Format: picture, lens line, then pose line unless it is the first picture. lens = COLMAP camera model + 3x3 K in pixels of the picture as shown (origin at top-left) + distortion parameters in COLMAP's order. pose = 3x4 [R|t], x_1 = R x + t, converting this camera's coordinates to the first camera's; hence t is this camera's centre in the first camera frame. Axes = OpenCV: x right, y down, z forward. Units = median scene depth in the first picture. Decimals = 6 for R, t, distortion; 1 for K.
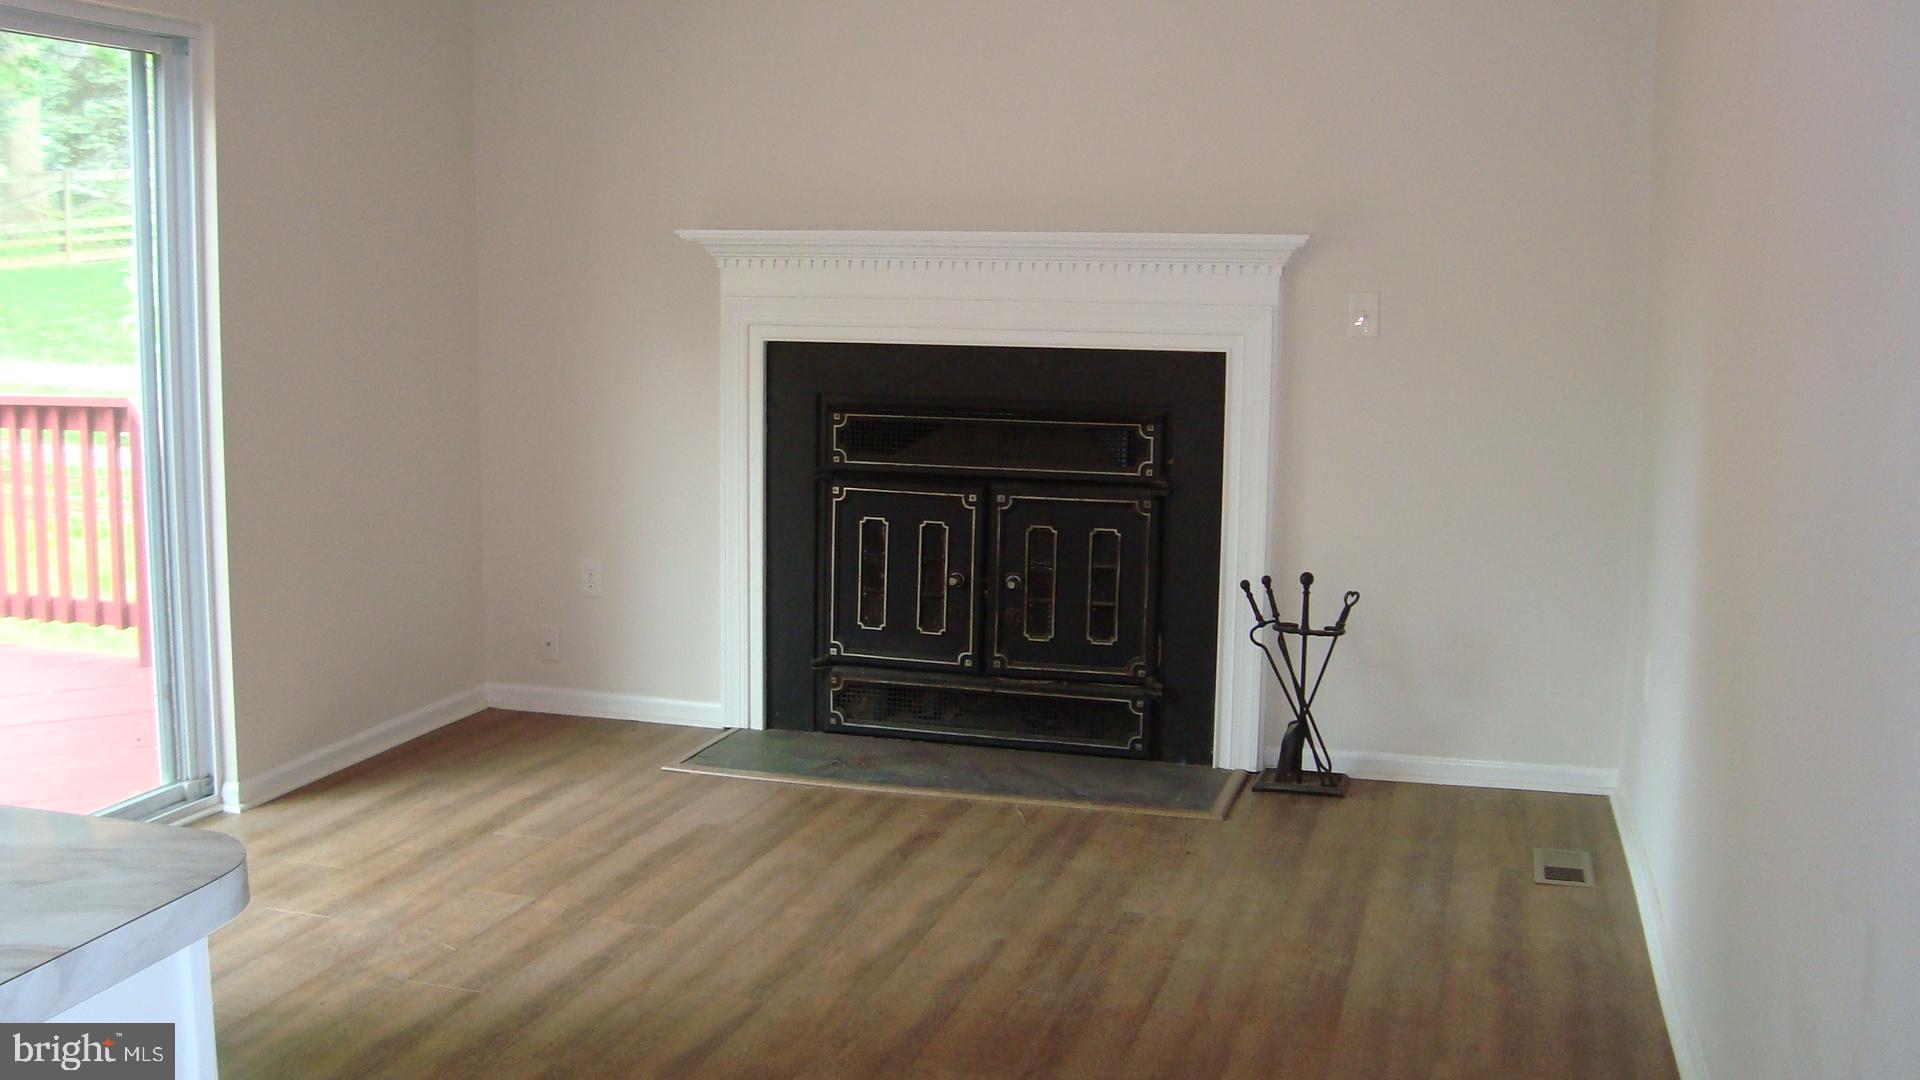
lens RADIAL K [[1854.5, 0, 968.1], [0, 1854.5, 540.5], [0, 0, 1]] dist [-0.177910, 0.162531]
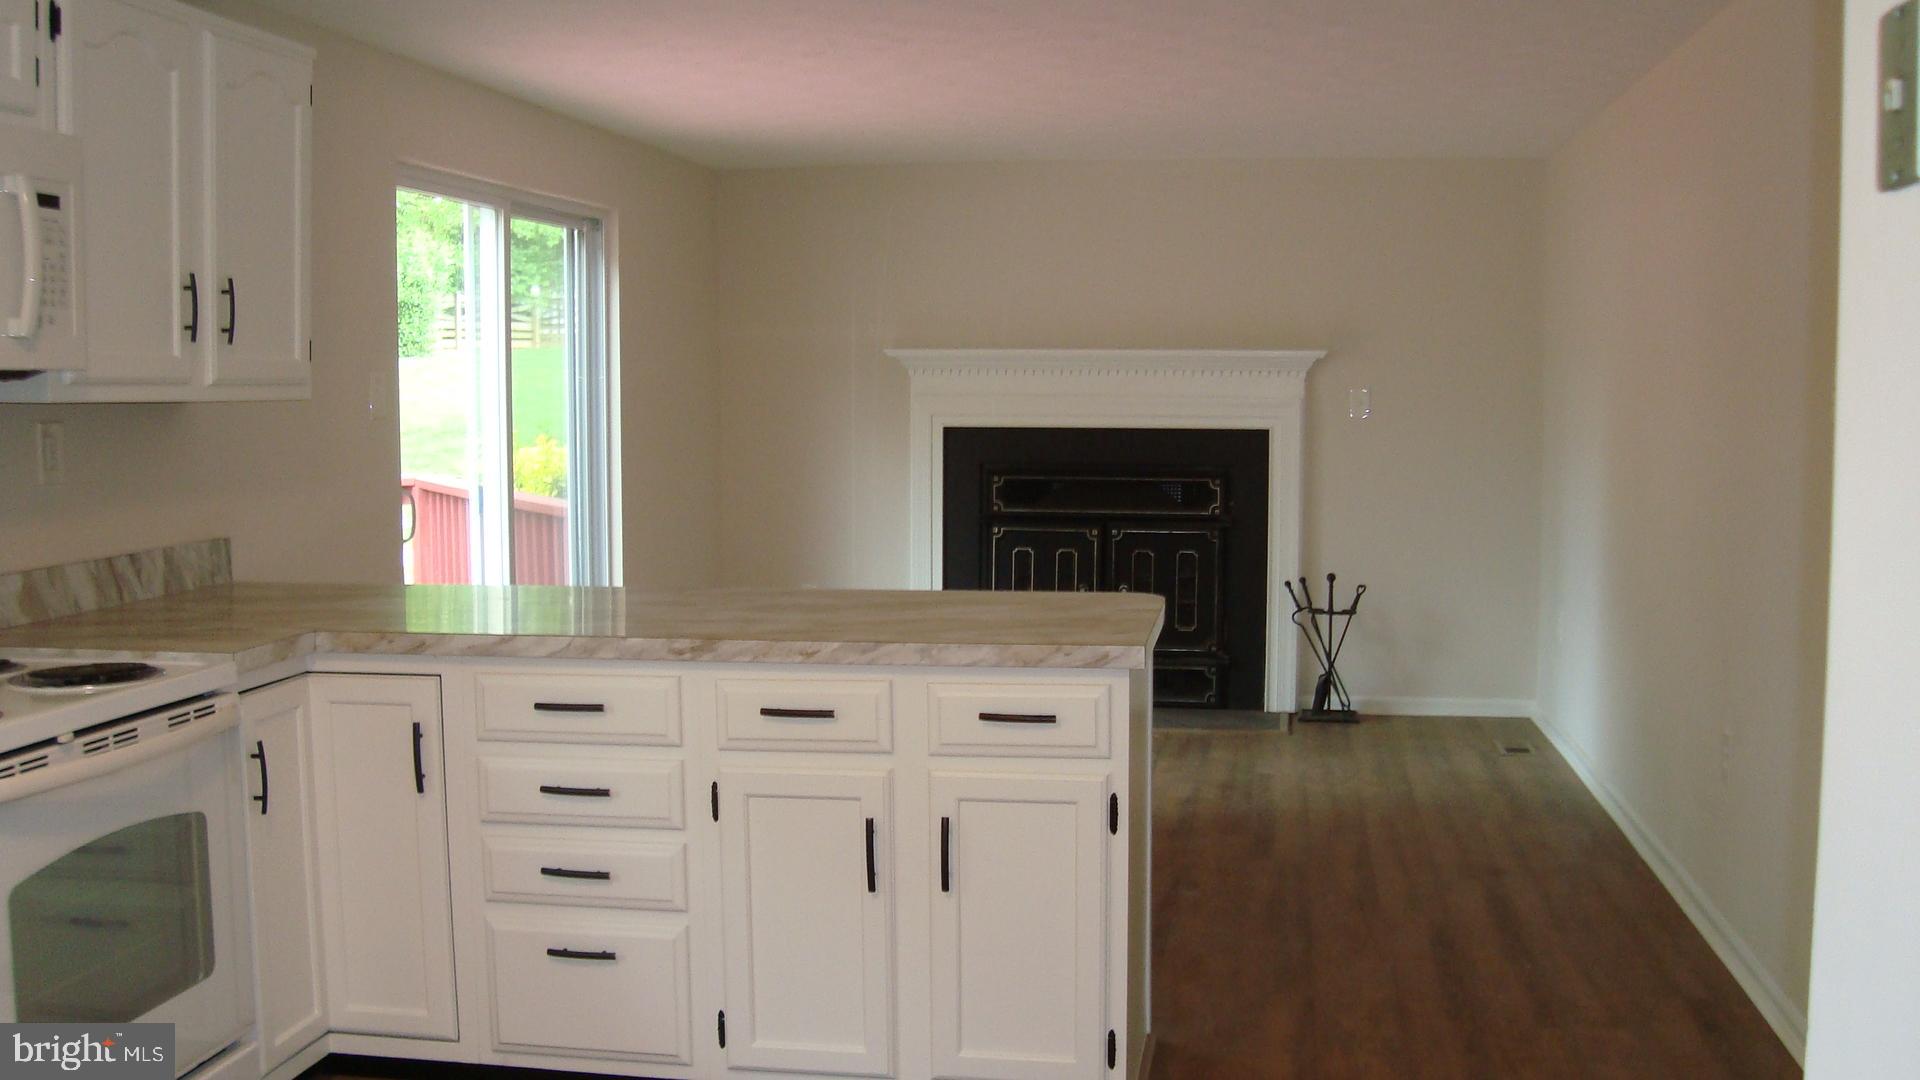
lens RADIAL K [[1854.5, 0, 968.1], [0, 1854.5, 540.5], [0, 0, 1]] dist [-0.177910, 0.162531]
pose [[0.993637, -0.019020, 0.111014, -0.270481], [0.025682, 0.997933, -0.058900, 0.069847], [-0.109664, 0.061376, 0.992072, -0.451492]]
